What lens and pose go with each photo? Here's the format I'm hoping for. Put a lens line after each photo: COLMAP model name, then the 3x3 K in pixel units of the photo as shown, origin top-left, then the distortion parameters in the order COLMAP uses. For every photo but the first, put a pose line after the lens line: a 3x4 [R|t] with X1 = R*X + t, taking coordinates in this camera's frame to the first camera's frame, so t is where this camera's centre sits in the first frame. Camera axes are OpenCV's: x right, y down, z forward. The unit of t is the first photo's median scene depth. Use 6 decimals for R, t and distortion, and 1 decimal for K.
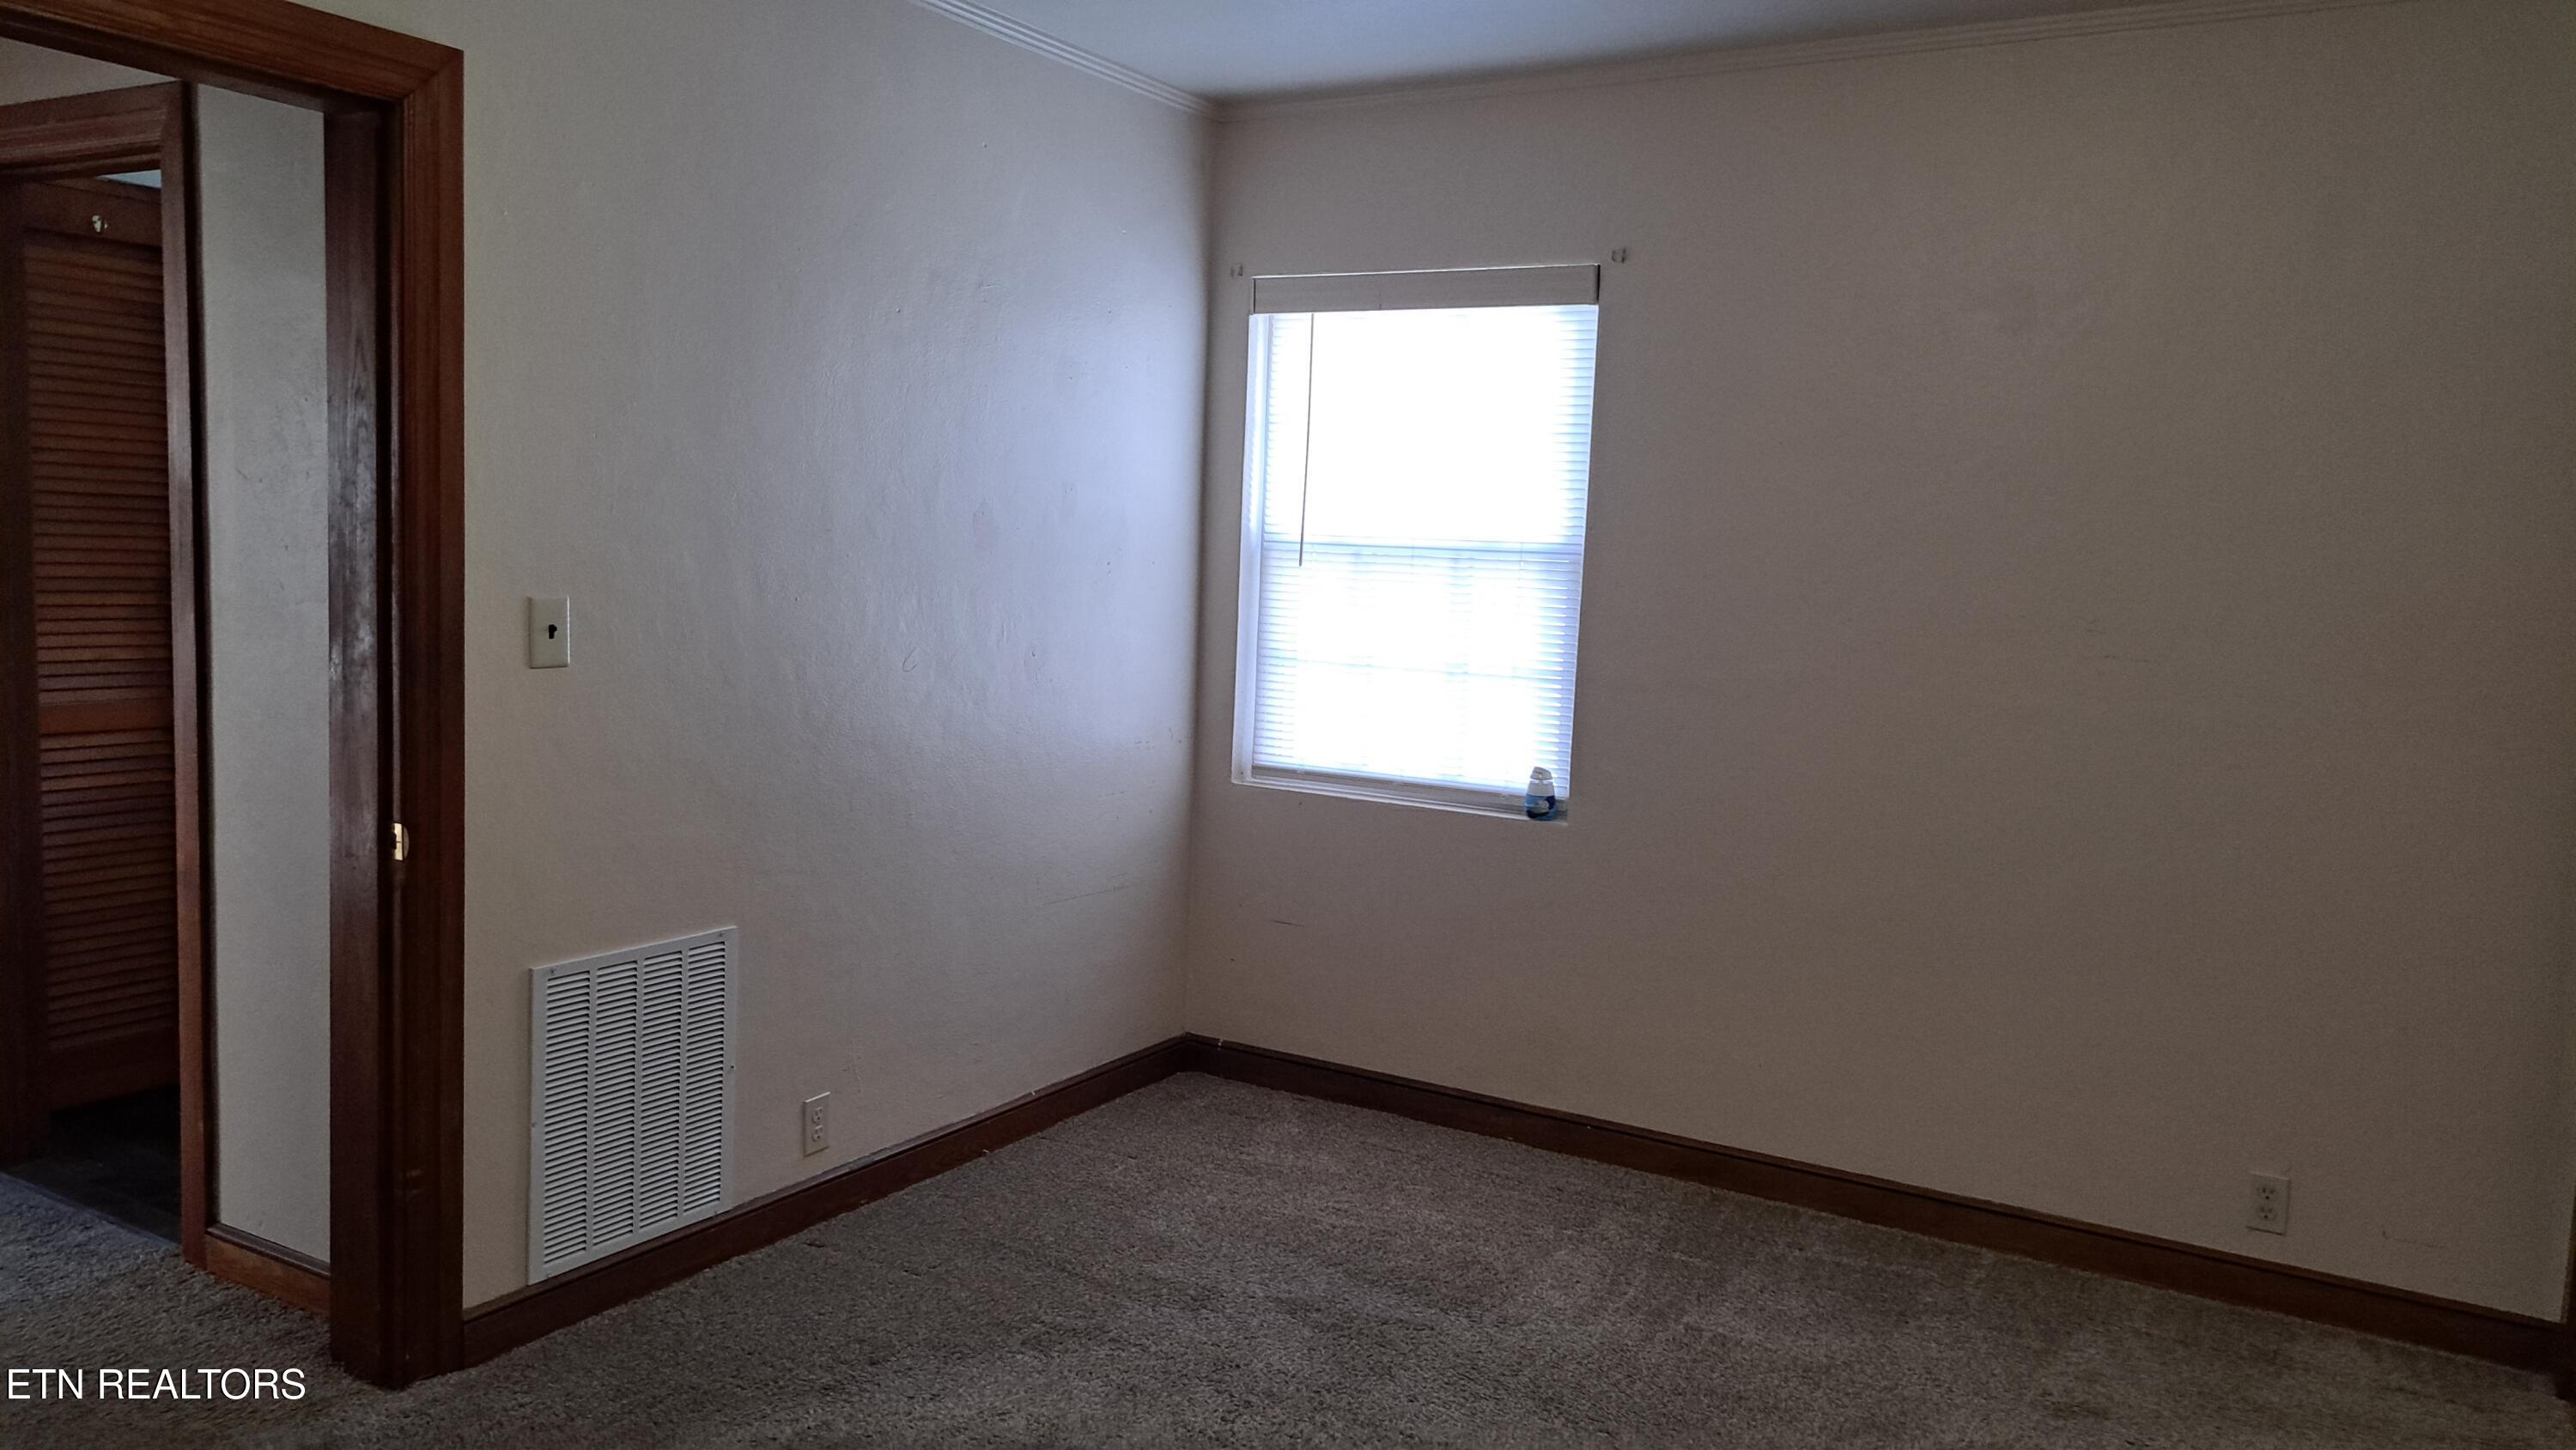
lens RADIAL K [[1833.7, 0, 1279.5], [0, 1833.7, 718.0], [0, 0, 1]] dist [0.062507, -0.066063]
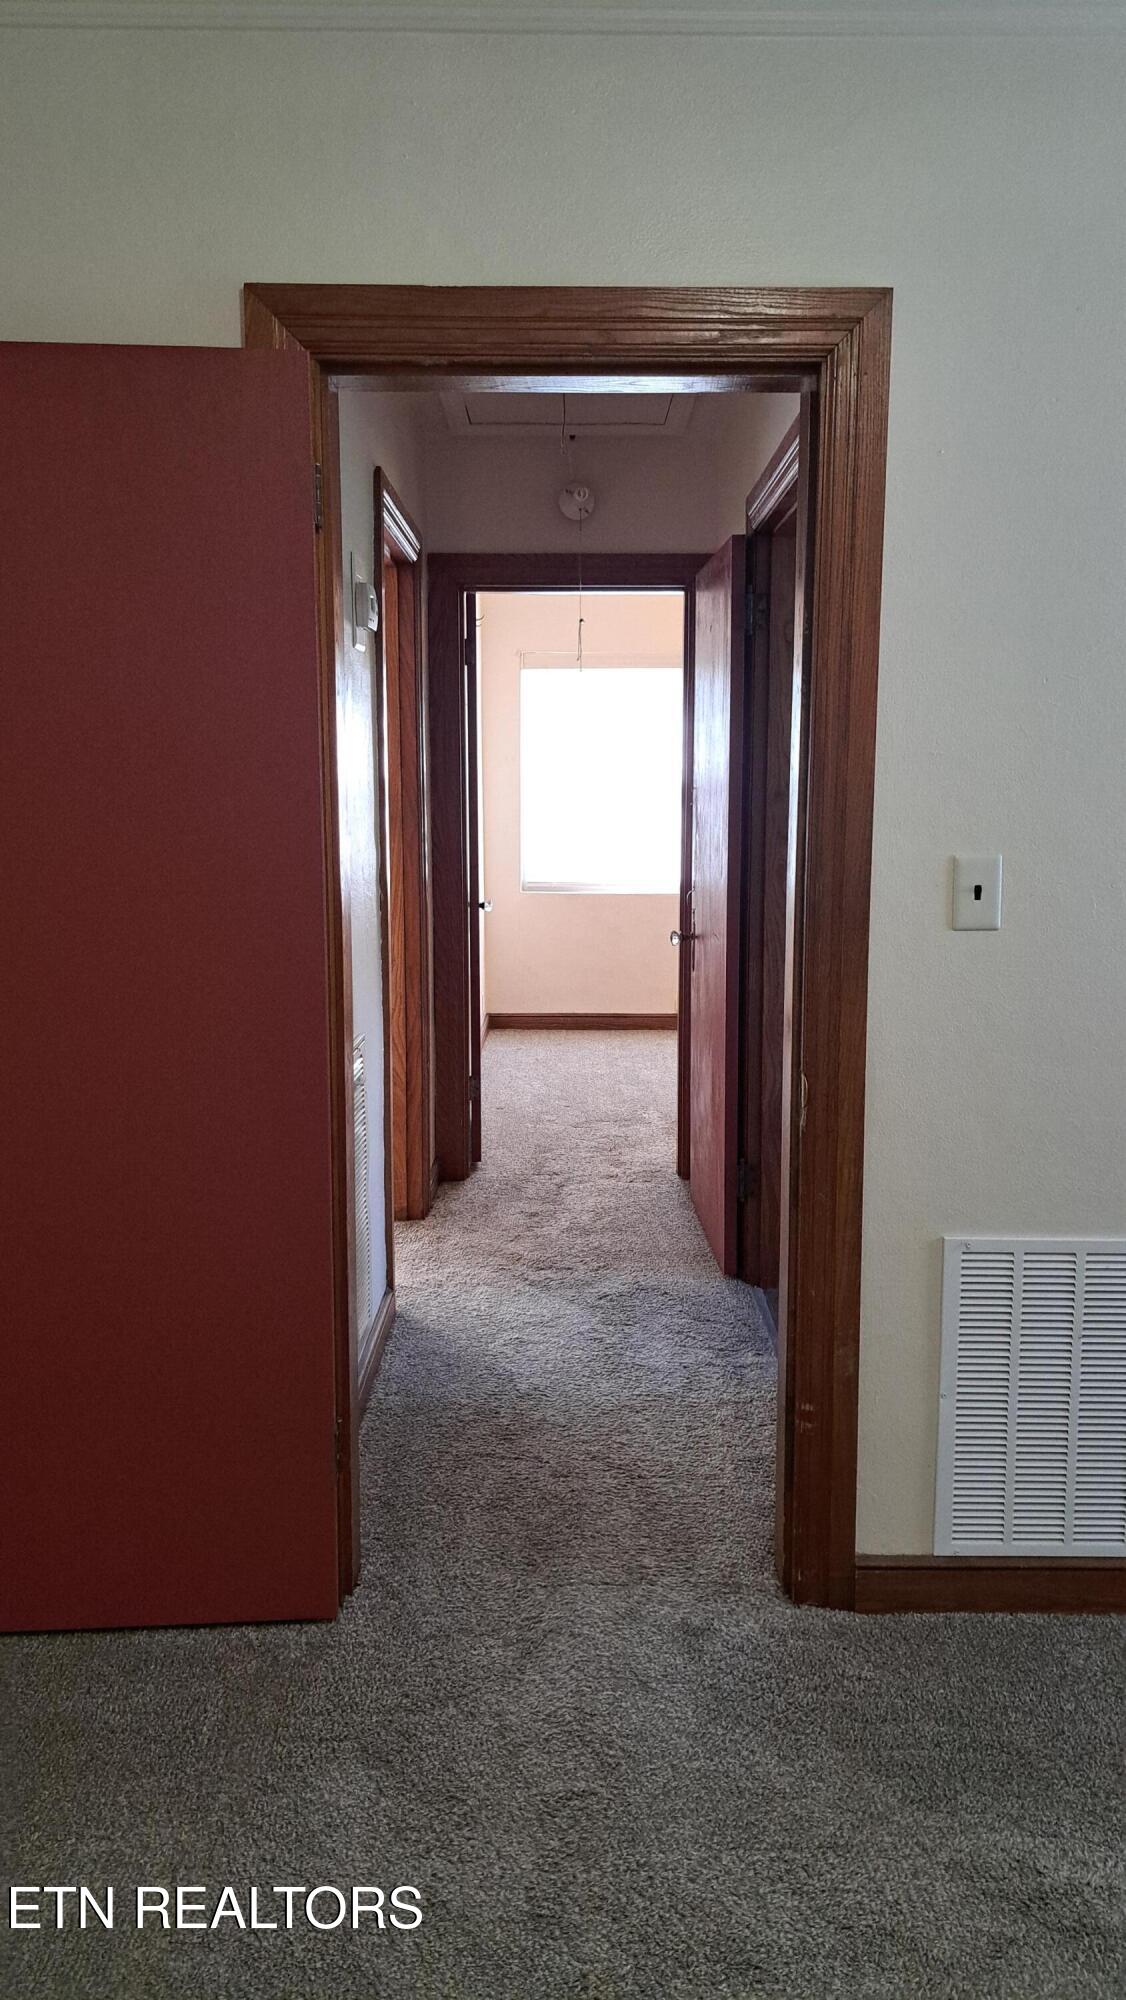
lens RADIAL K [[1429.3, 0, 561.0], [0, 1429.3, 984.2], [0, 0, 1]] dist [0.089576, -0.111905]
pose [[0.514992, 0.077333, -0.853699, 0.129971], [-0.065179, 0.996572, 0.050956, -0.023263], [0.854713, 0.029402, 0.518267, 0.429101]]
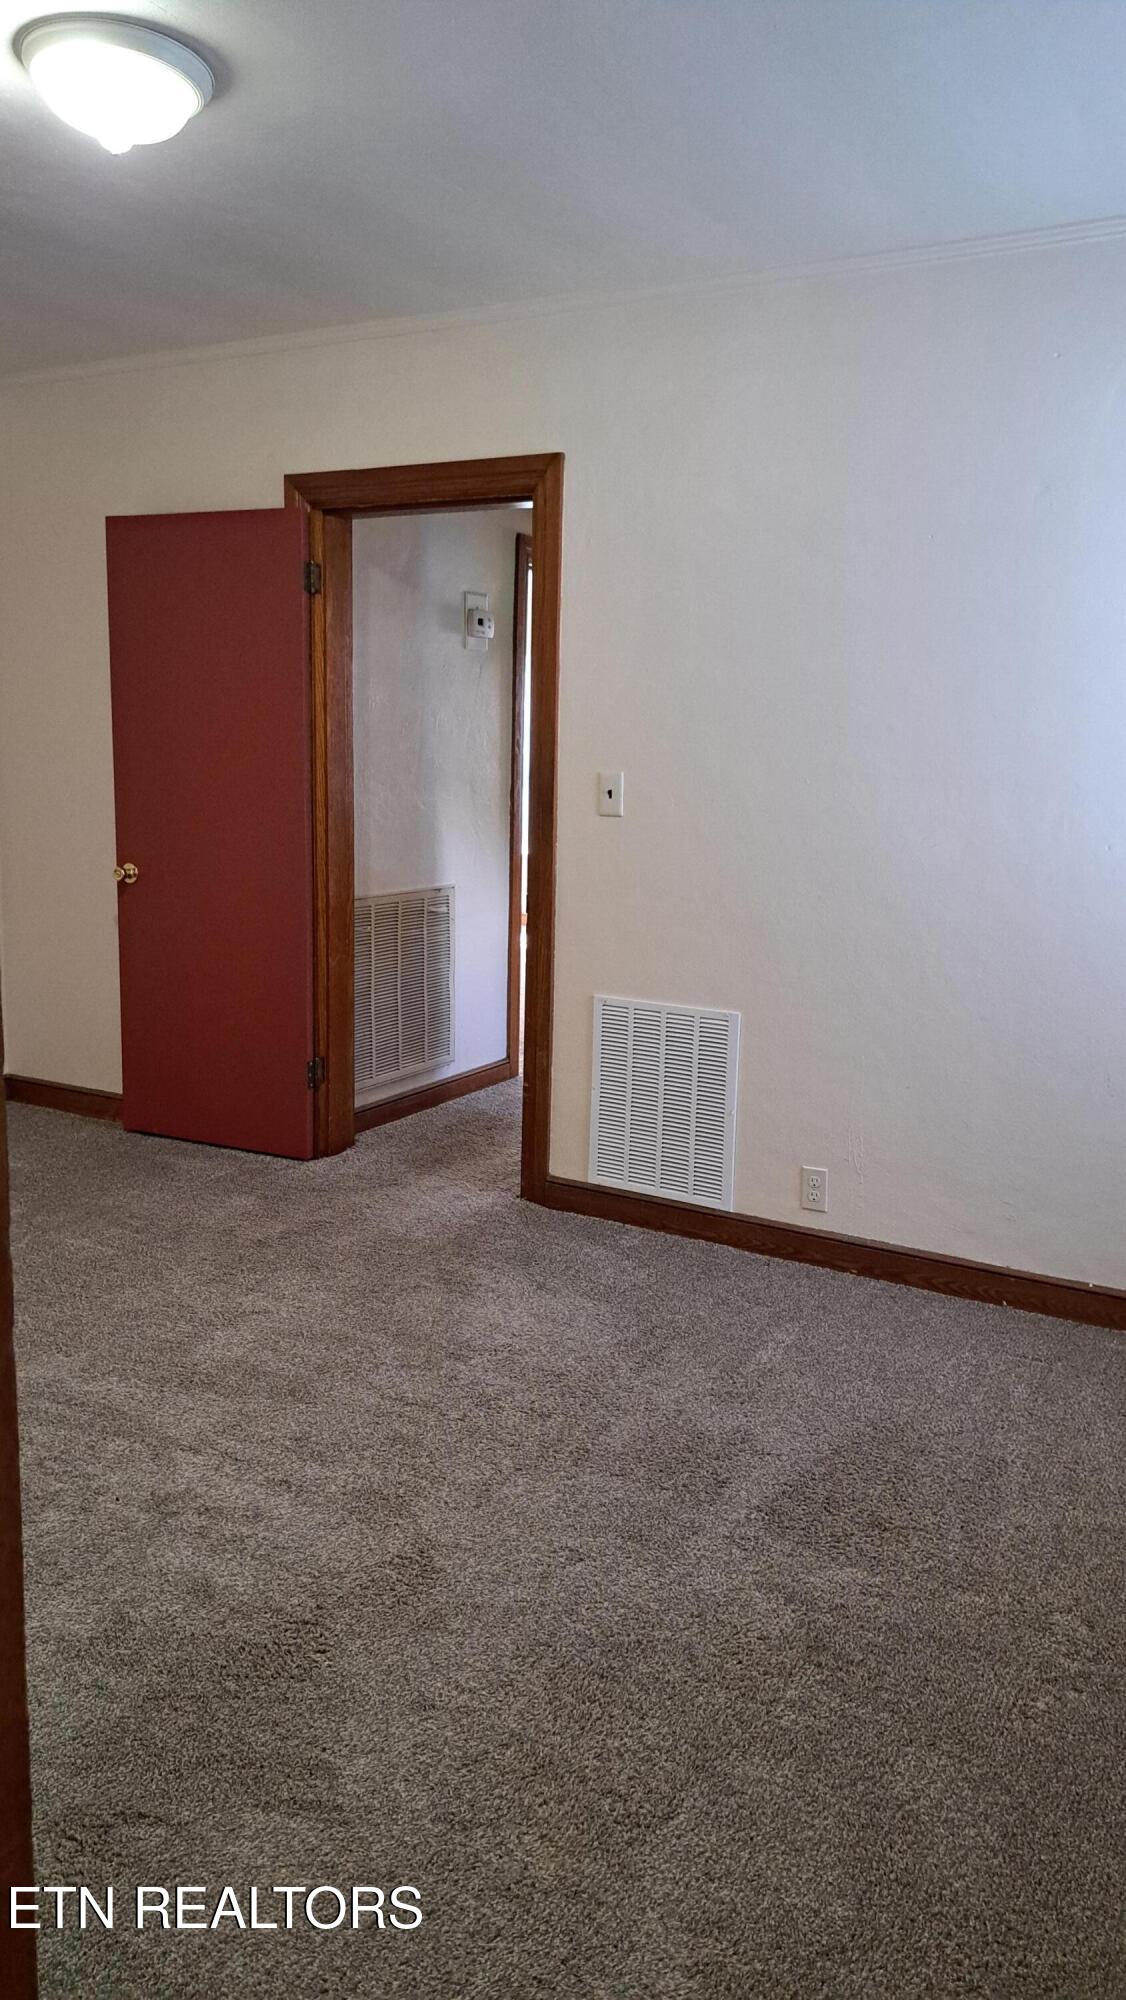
lens RADIAL K [[1467.4, 0, 550.7], [0, 1467.4, 1028.5], [0, 0, 1]] dist [0.107226, -0.275725]
pose [[0.010188, 0.139123, -0.990223, 0.924360], [-0.127882, 0.982324, 0.136697, -0.013647], [0.991737, 0.125239, 0.027799, 0.925284]]
